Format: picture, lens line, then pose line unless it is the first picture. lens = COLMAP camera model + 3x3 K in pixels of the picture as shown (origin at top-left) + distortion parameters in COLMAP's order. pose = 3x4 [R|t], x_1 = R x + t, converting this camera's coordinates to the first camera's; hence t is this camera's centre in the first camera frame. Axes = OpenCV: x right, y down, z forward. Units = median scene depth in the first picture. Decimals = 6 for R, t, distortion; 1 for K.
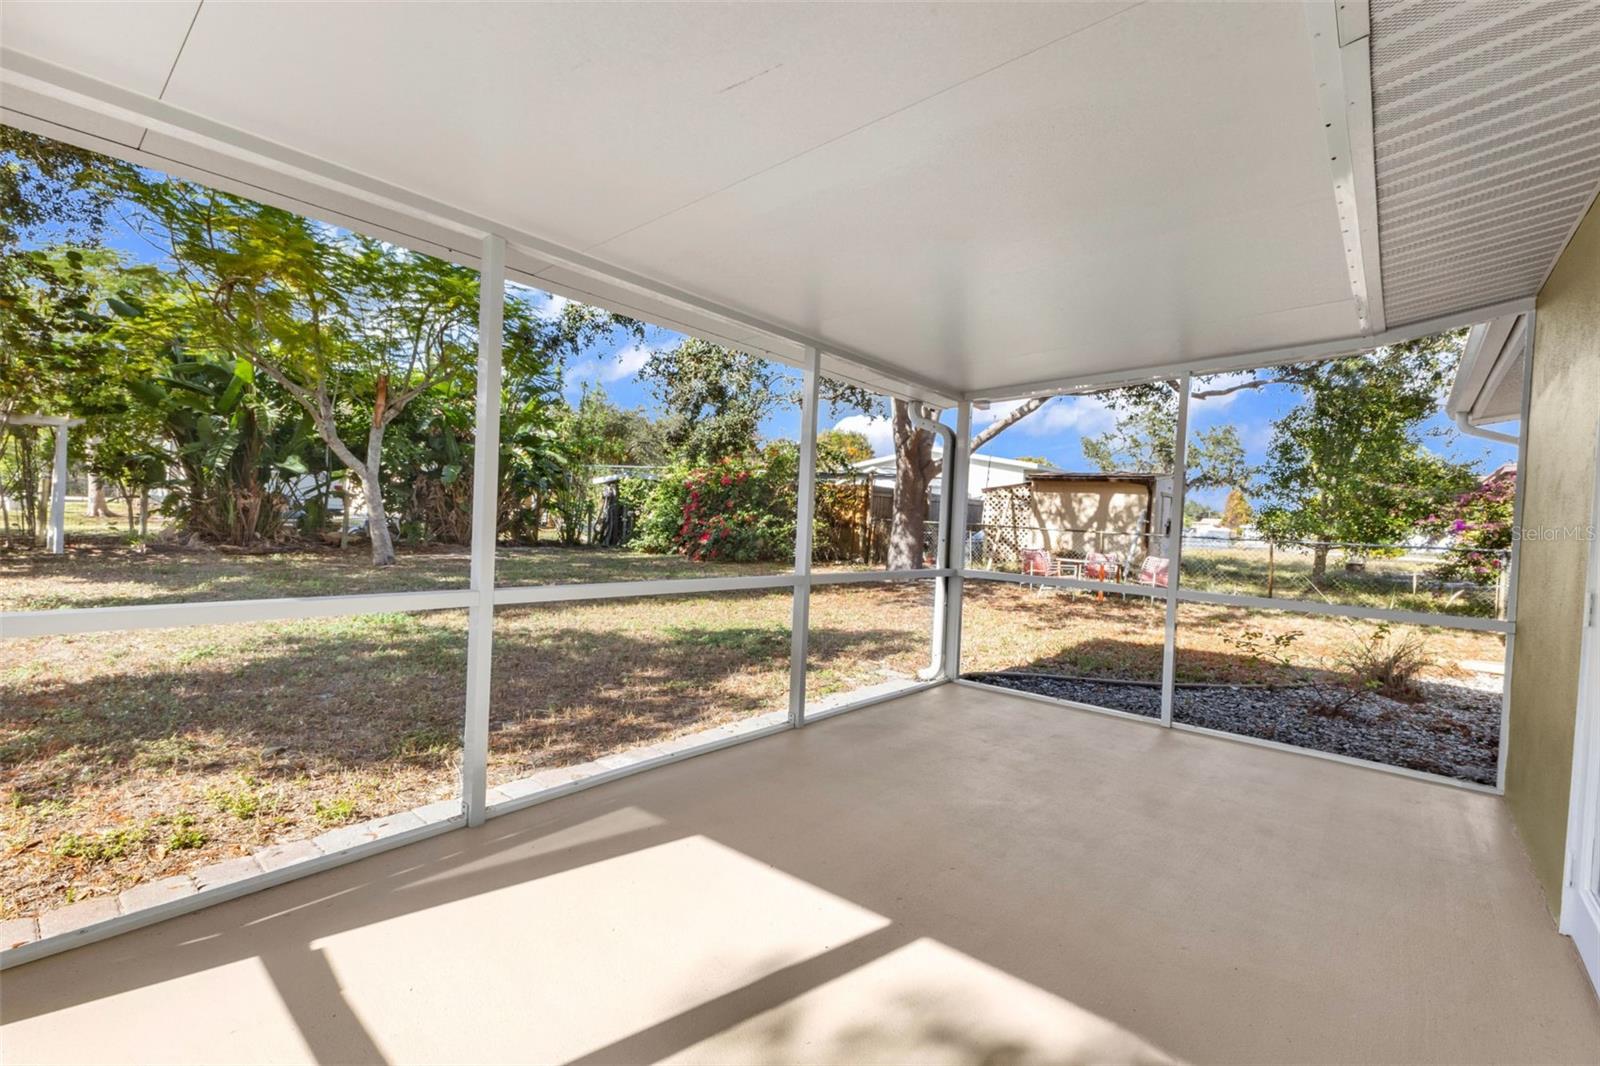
lens RADIAL K [[707.3, 0, 798.6], [0, 707.3, 530.4], [0, 0, 1]] dist [0.014432, 0.000414]
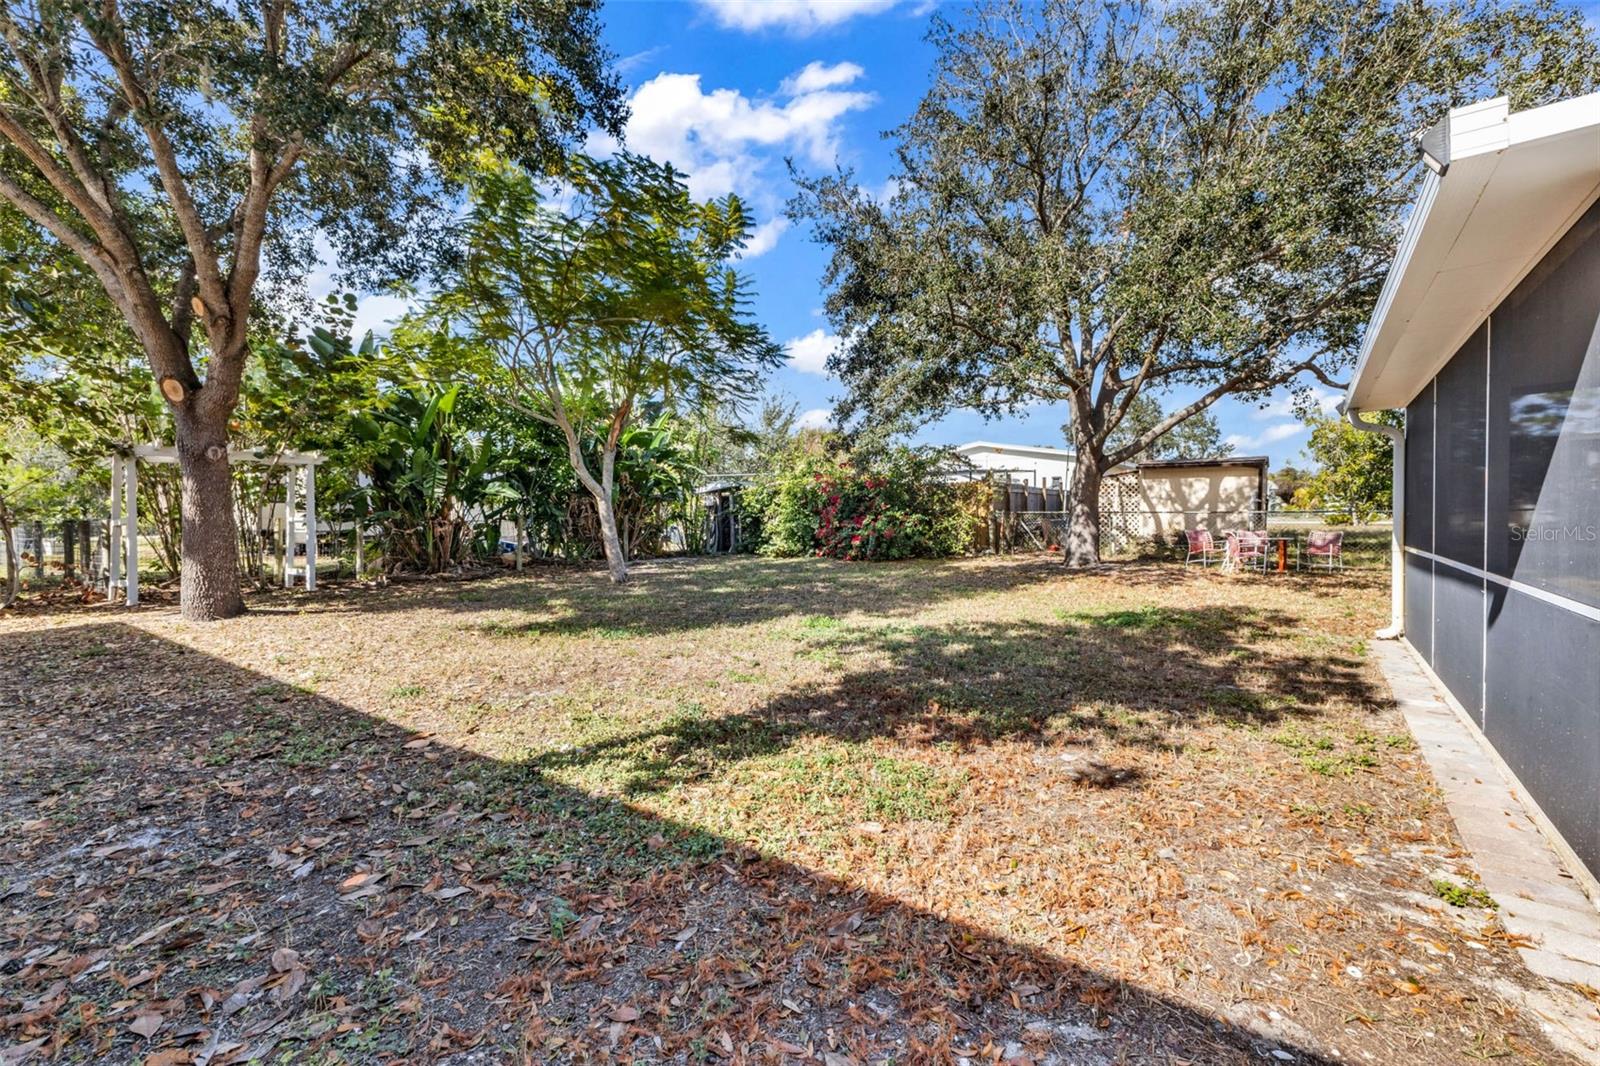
lens RADIAL K [[707.3, 0, 798.3], [0, 707.3, 527.4], [0, 0, 1]] dist [0.014432, 0.000414]
pose [[0.994691, -0.057920, 0.085059, -0.302775], [0.058121, 0.998310, 0.000115, -0.011749], [-0.084922, 0.004830, 0.996376, -0.041374]]
